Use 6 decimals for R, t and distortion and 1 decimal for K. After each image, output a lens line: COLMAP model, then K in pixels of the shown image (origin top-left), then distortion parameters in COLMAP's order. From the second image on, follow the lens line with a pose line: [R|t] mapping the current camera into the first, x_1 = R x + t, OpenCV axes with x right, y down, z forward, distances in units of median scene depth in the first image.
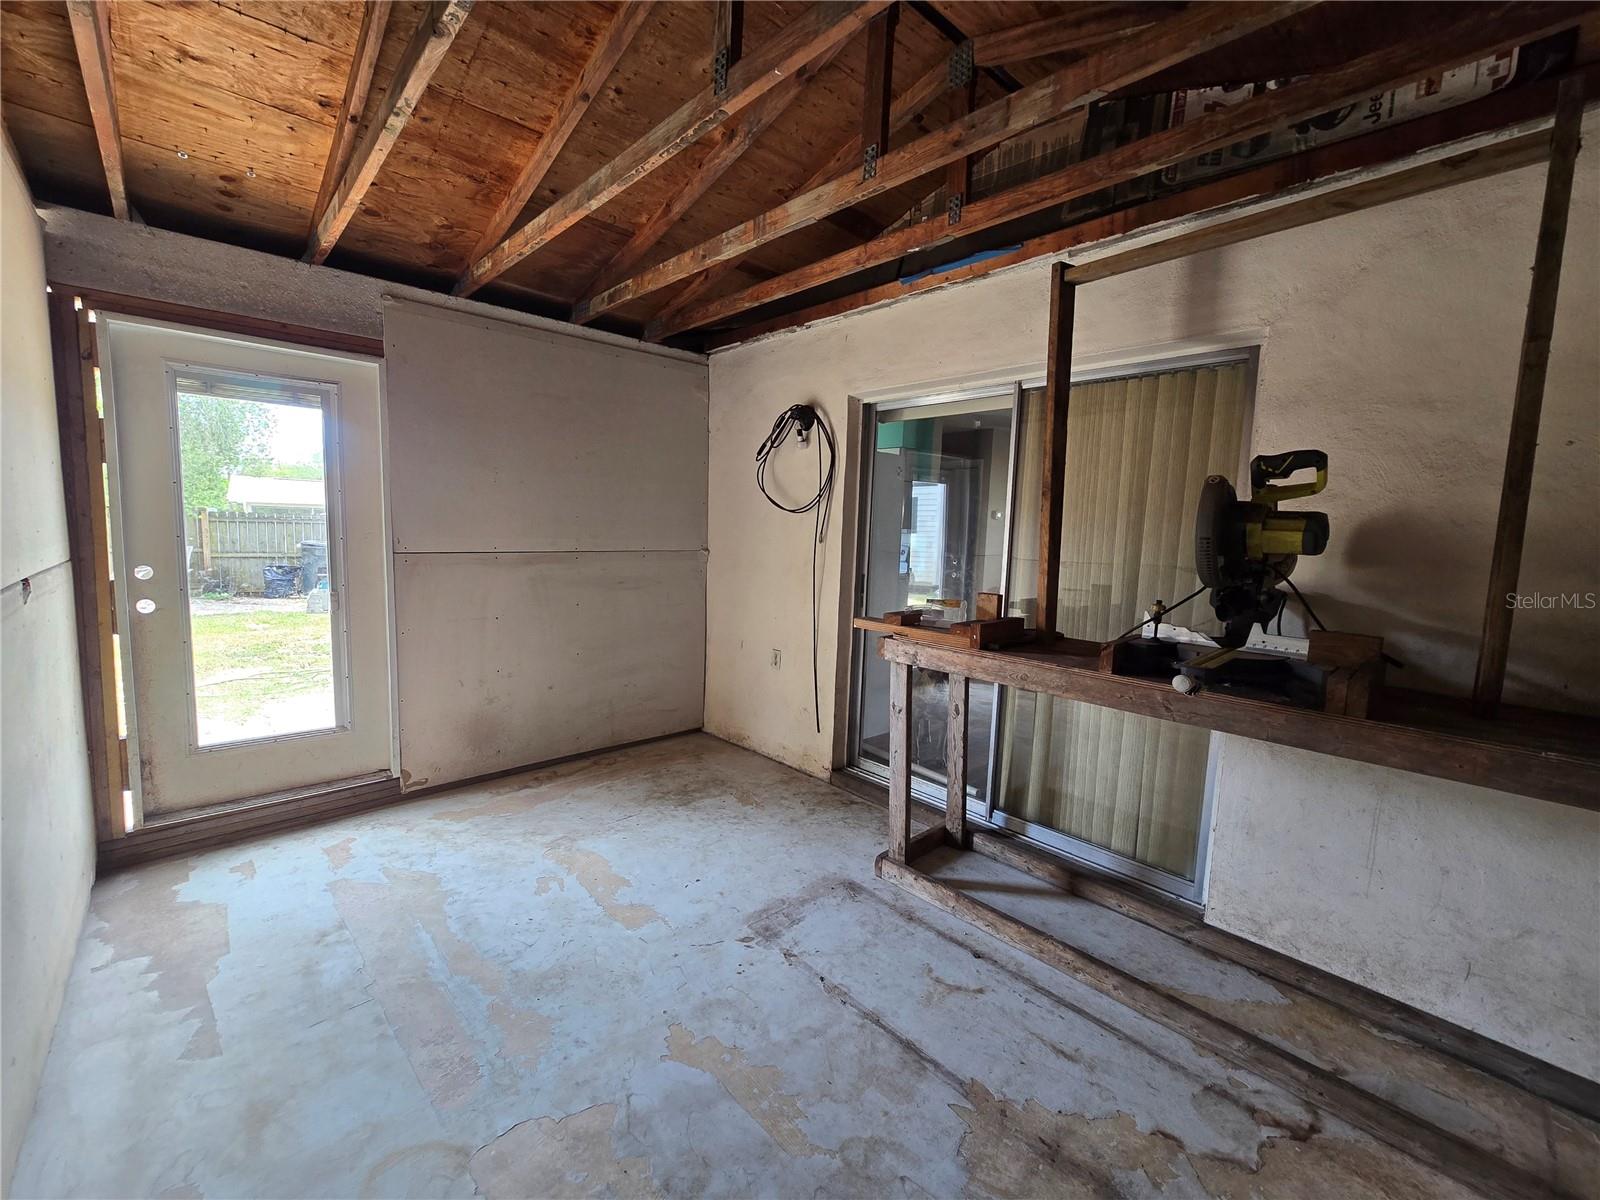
lens RADIAL K [[660.9, 0, 800.0], [0, 660.9, 600.0], [0, 0, 1]] dist [-0.001141, -0.000262]
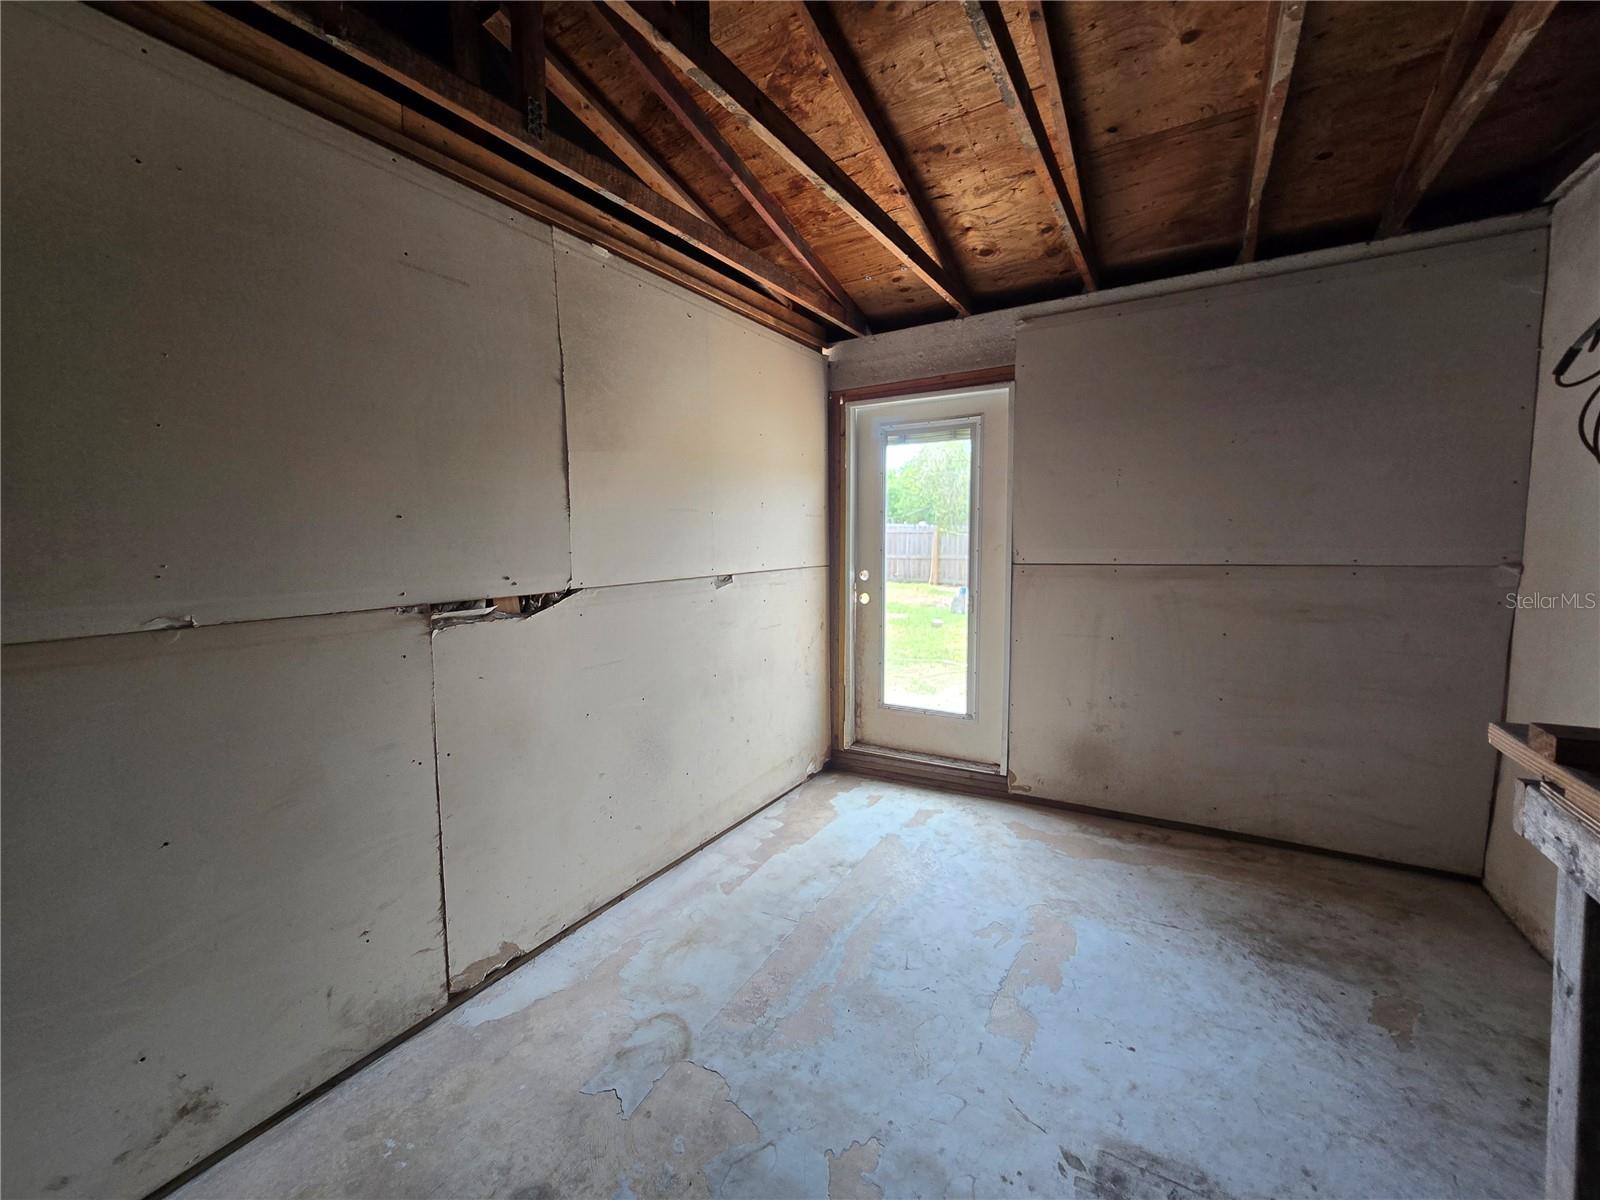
lens RADIAL K [[666.8, 0, 797.6], [0, 666.8, 601.9], [0, 0, 1]] dist [-0.000330, 0.000273]
pose [[0.277467, 0.062798, -0.958681, 0.355673], [-0.081768, 0.995784, 0.041562, -0.030269], [0.957249, 0.066857, 0.281432, 0.423133]]
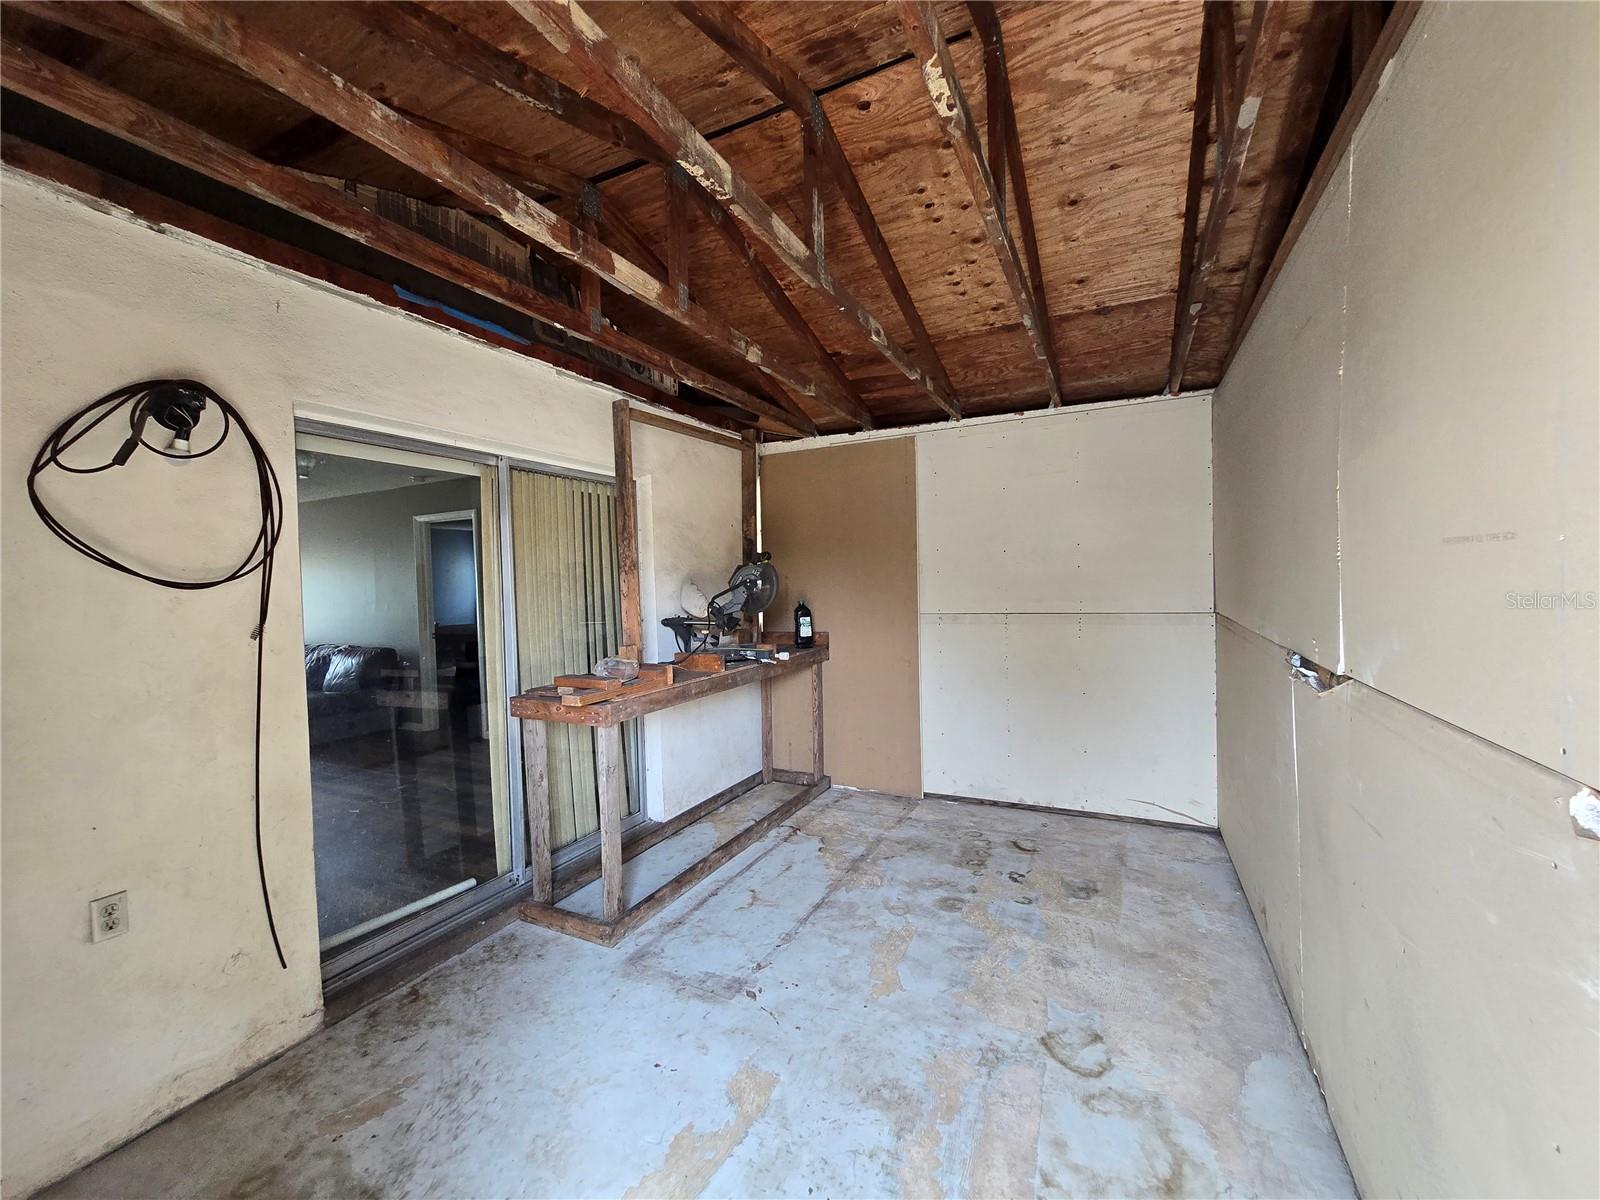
lens RADIAL K [[655.4, 0, 795.3], [0, 655.4, 600.0], [0, 0, 1]] dist [-0.003179, -0.000257]
pose [[-0.348764, -0.052006, 0.935767, -0.840440], [0.117008, 0.988231, 0.098531, -0.154905], [-0.929878, 0.143856, -0.338574, 0.971592]]
